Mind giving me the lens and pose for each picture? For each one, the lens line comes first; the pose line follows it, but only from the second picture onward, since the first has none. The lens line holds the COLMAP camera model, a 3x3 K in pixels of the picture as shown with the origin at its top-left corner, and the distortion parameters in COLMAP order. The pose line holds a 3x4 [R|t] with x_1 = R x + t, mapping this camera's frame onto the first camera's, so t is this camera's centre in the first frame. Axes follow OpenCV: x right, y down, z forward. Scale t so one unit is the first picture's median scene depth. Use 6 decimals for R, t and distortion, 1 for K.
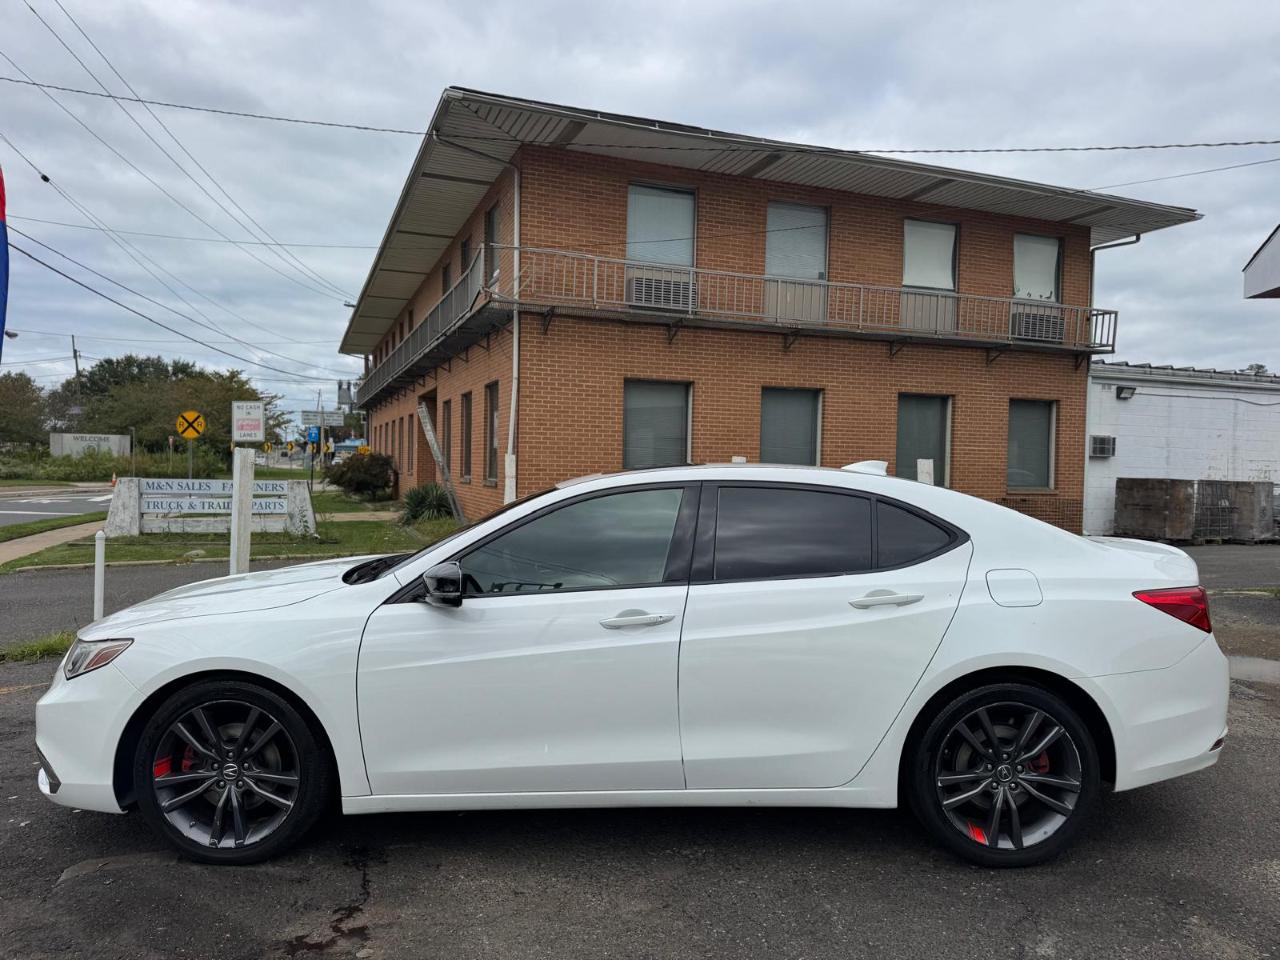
lens RADIAL K [[896.9, 0, 640.5], [0, 896.9, 486.5], [0, 0, 1]] dist [0.088276, -0.123979]
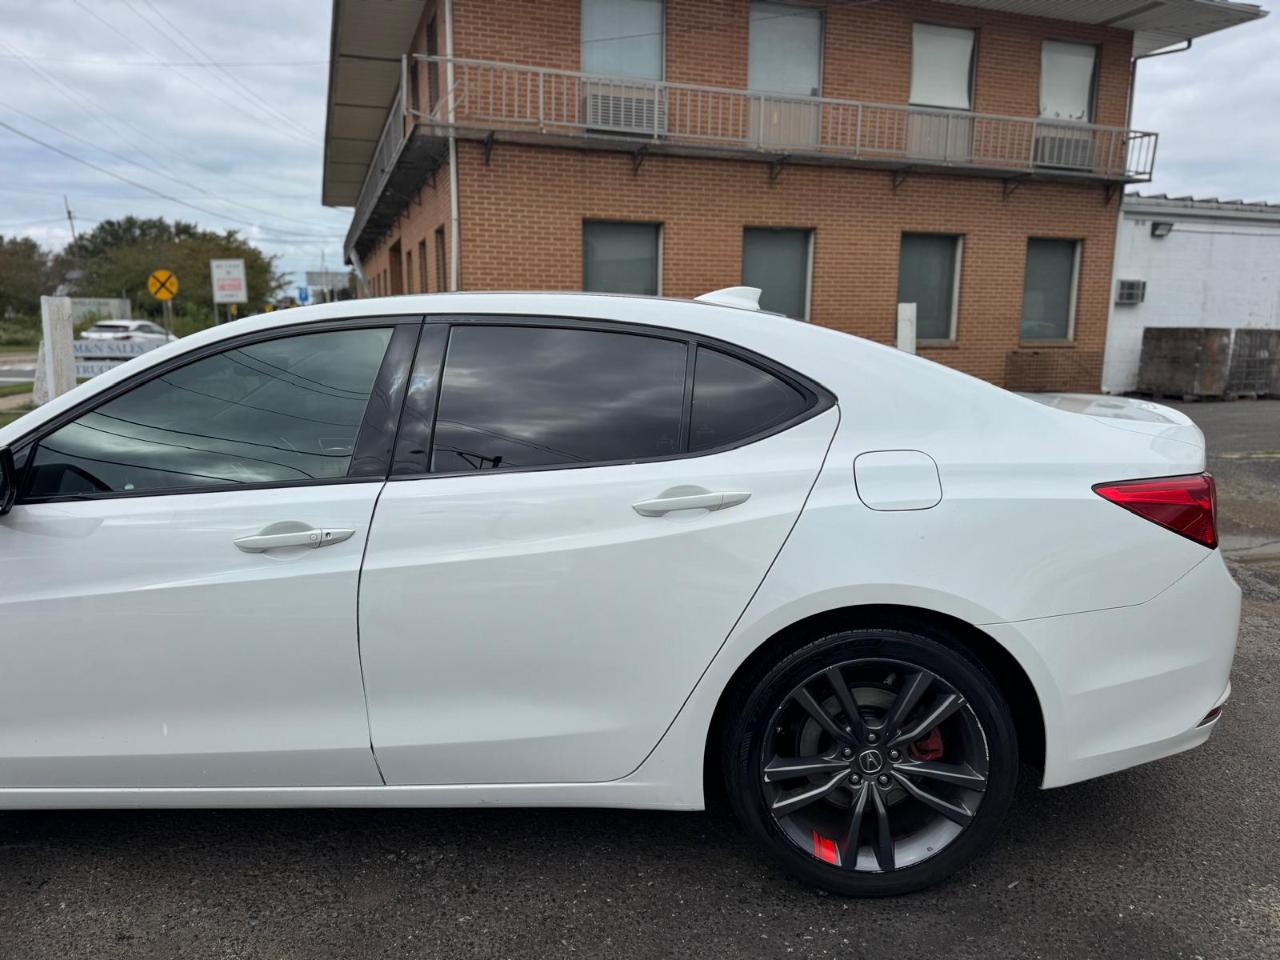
lens RADIAL K [[903.7, 0, 638.3], [0, 903.7, 489.1], [0, 0, 1]] dist [0.035634, -0.046781]
pose [[0.999532, -0.007956, -0.029536, 0.053930], [0.012424, 0.987940, 0.154338, 0.004196], [0.027952, -0.154633, 0.987576, 0.081179]]
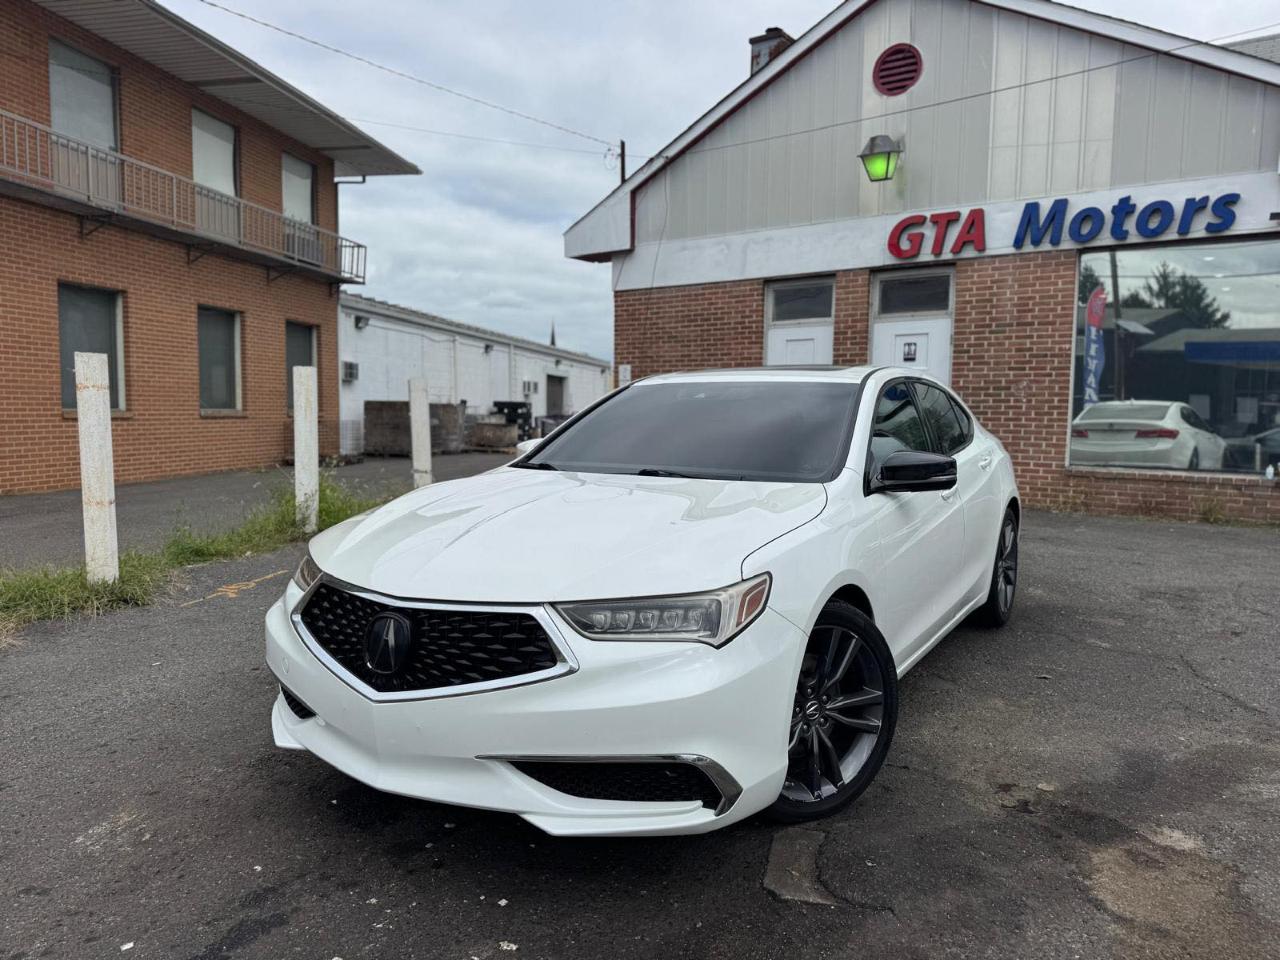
lens RADIAL K [[896.9, 0, 640.5], [0, 896.9, 486.5], [0, 0, 1]] dist [0.088276, -0.123979]
pose [[0.525576, -0.083400, 0.846649, -0.264608], [0.016807, 0.996007, 0.087679, 0.004696], [-0.850580, -0.031852, 0.524879, 0.148964]]
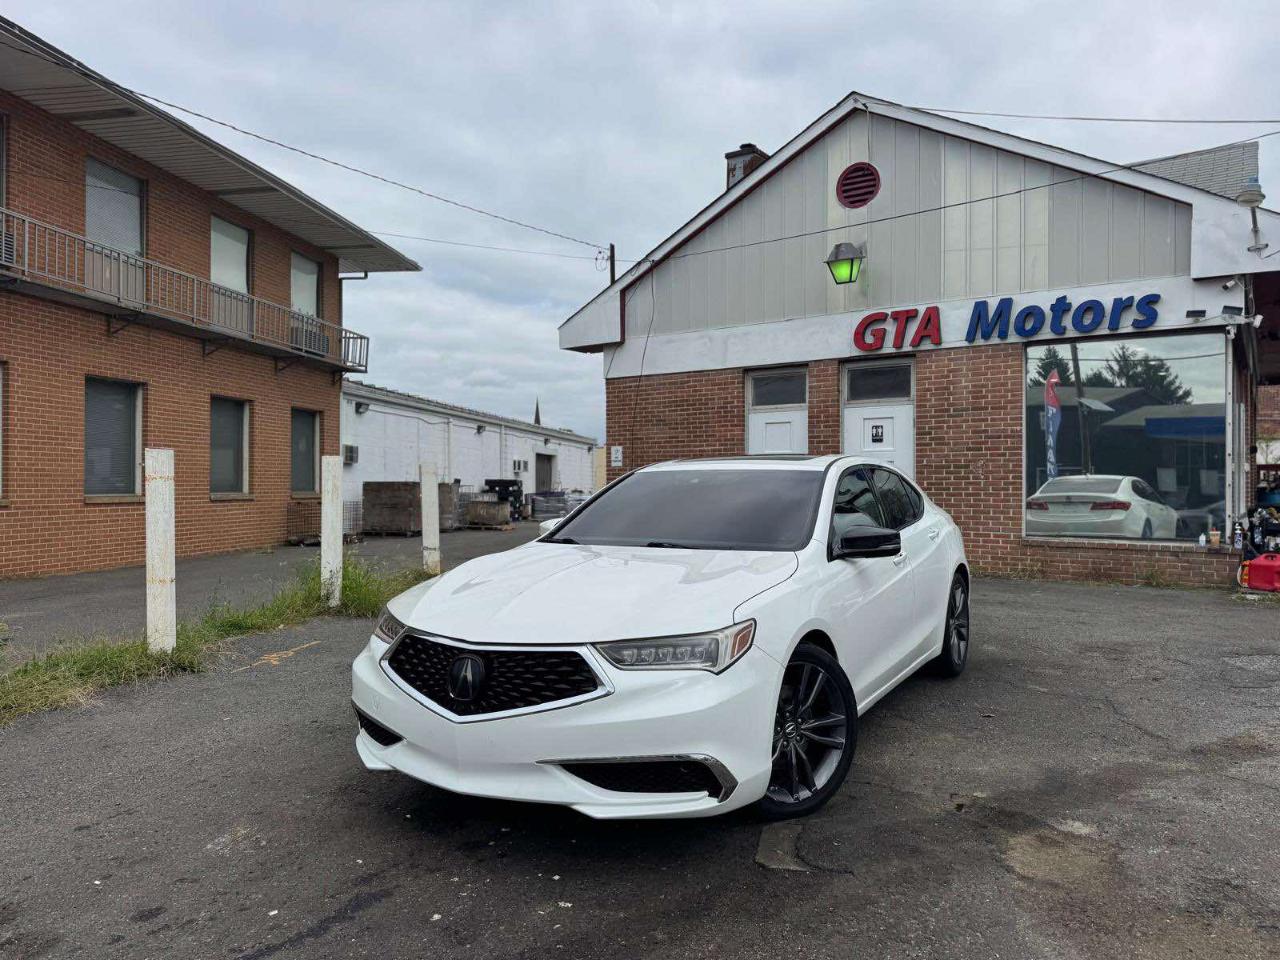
lens RADIAL K [[896.1, 0, 657.7], [0, 896.1, 482.7], [0, 0, 1]] dist [0.132304, -0.208393]
pose [[0.493256, -0.014391, 0.869765, -0.319970], [0.027719, 0.999615, 0.000820, 0.001075], [-0.869442, 0.023705, 0.493465, 0.124480]]
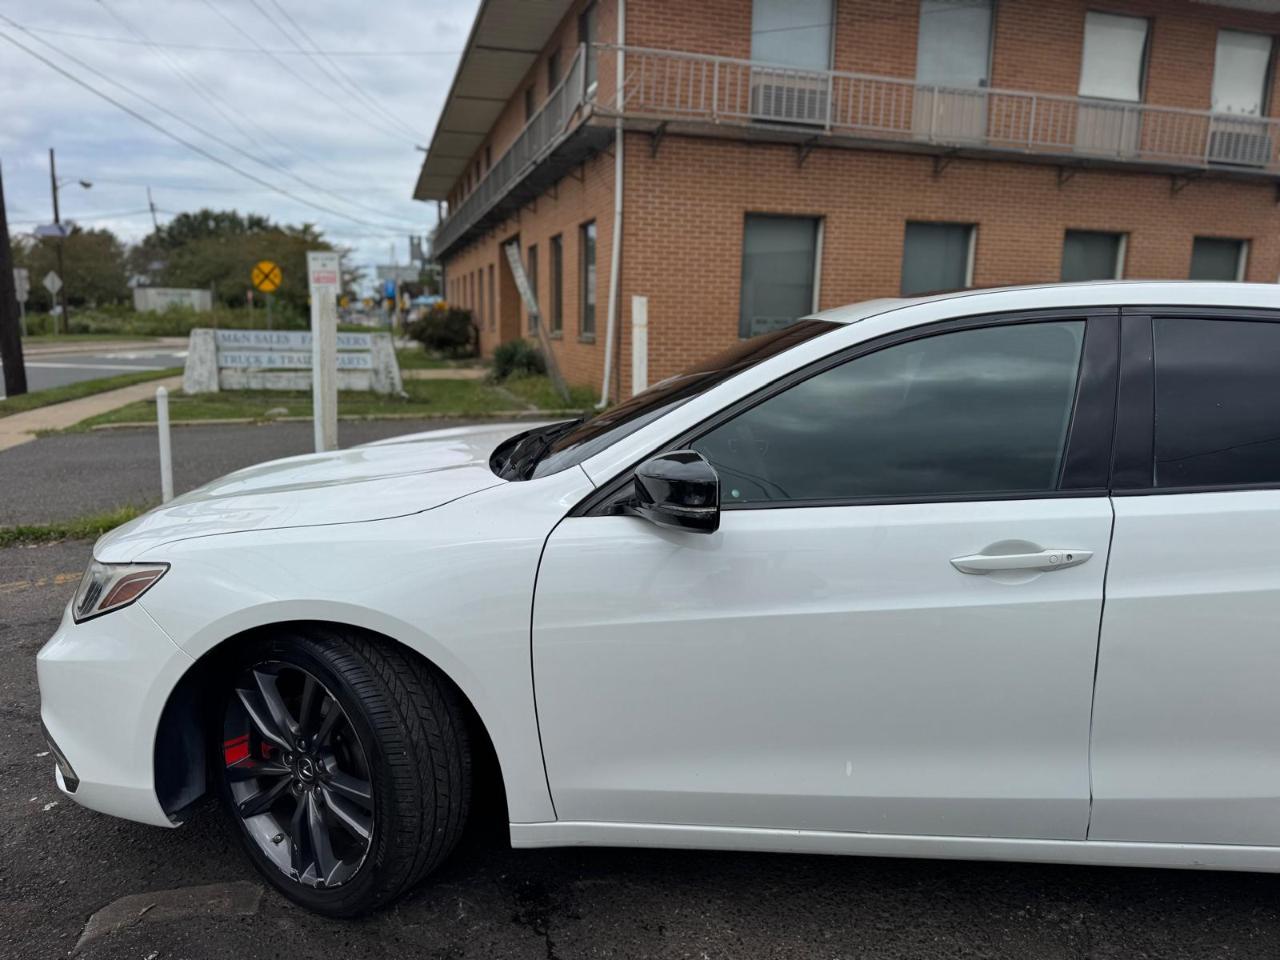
lens RADIAL K [[903.7, 0, 638.3], [0, 903.7, 489.1], [0, 0, 1]] dist [0.035634, -0.046781]
pose [[0.996685, 0.015251, -0.079914, -0.041398], [-0.002498, 0.987545, 0.157319, 0.004080], [0.081318, -0.156598, 0.984309, 0.092445]]
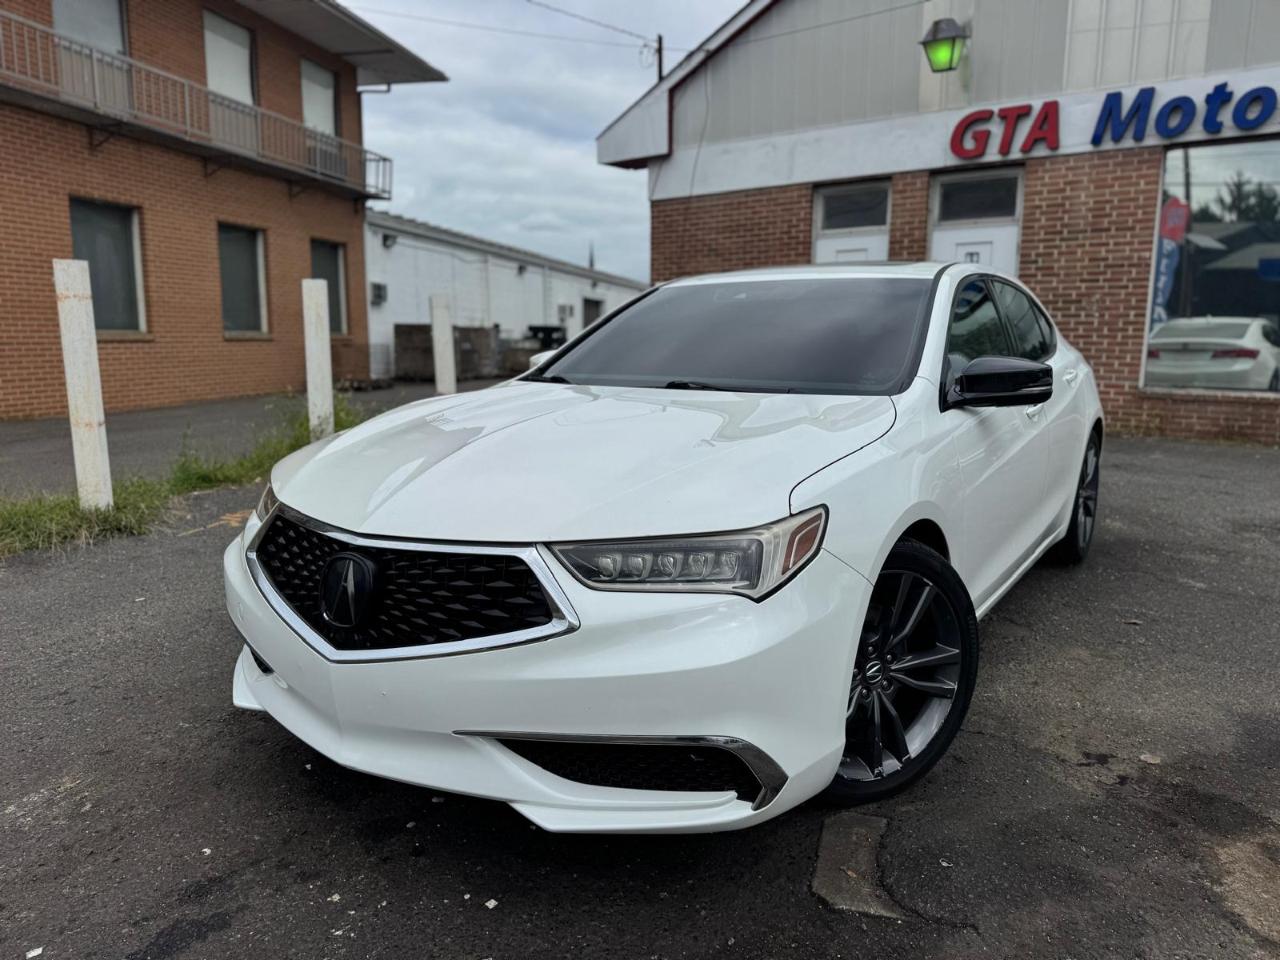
lens RADIAL K [[903.7, 0, 638.3], [0, 903.7, 489.1], [0, 0, 1]] dist [0.035634, -0.046781]
pose [[0.564869, -0.151321, 0.811187, -0.231462], [0.022029, 0.985457, 0.168490, 0.011036], [-0.824886, -0.077305, 0.559988, 0.165903]]
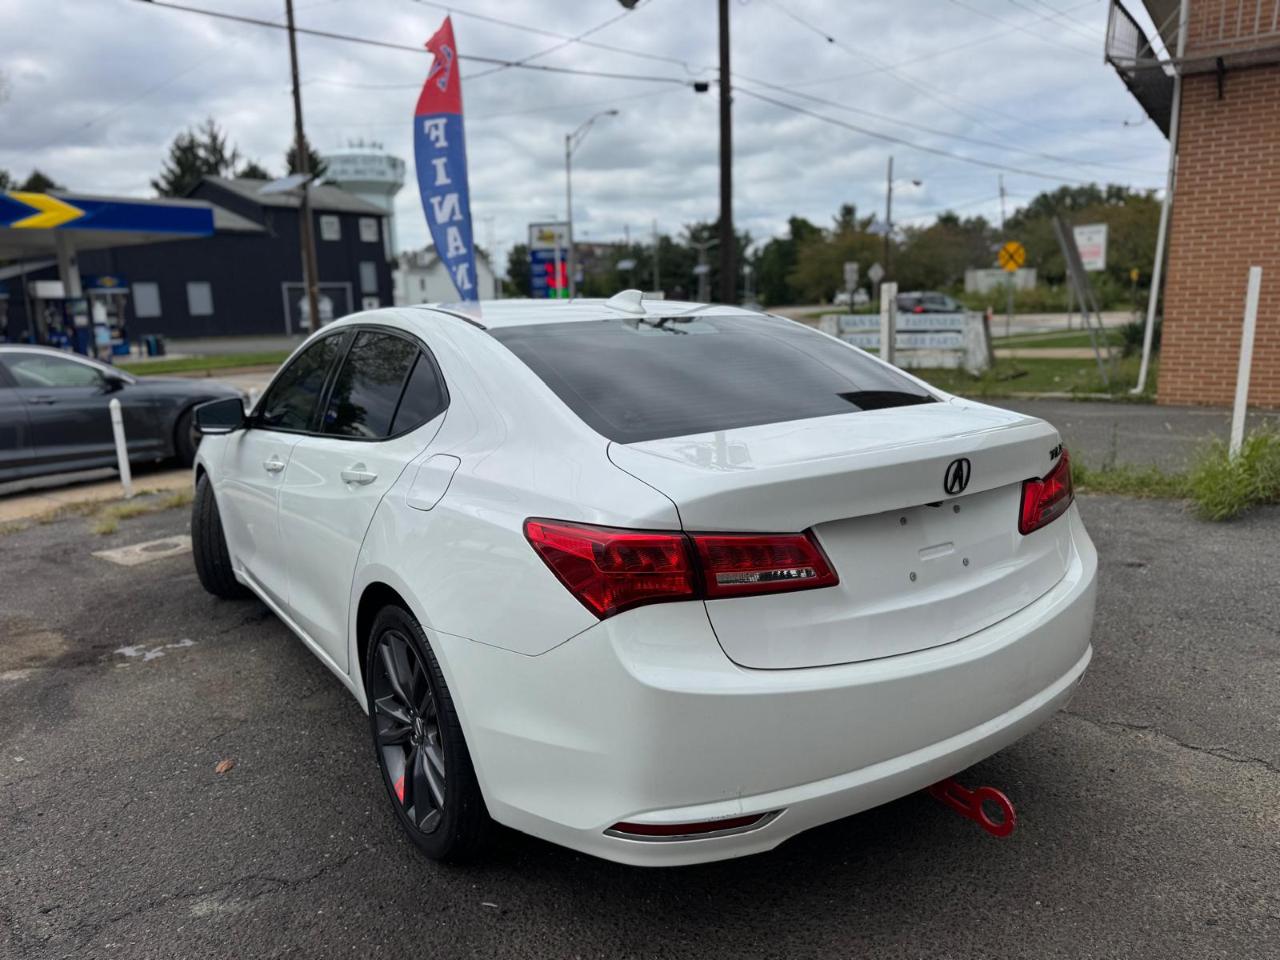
lens RADIAL K [[906.2, 0, 640.7], [0, 906.2, 479.4], [0, 0, 1]] dist [0.035167, -0.048811]
pose [[0.567345, 0.124413, -0.814028, 0.224862], [0.019684, 0.986190, 0.164445, 0.000315], [0.823245, -0.109320, 0.557061, 0.158851]]
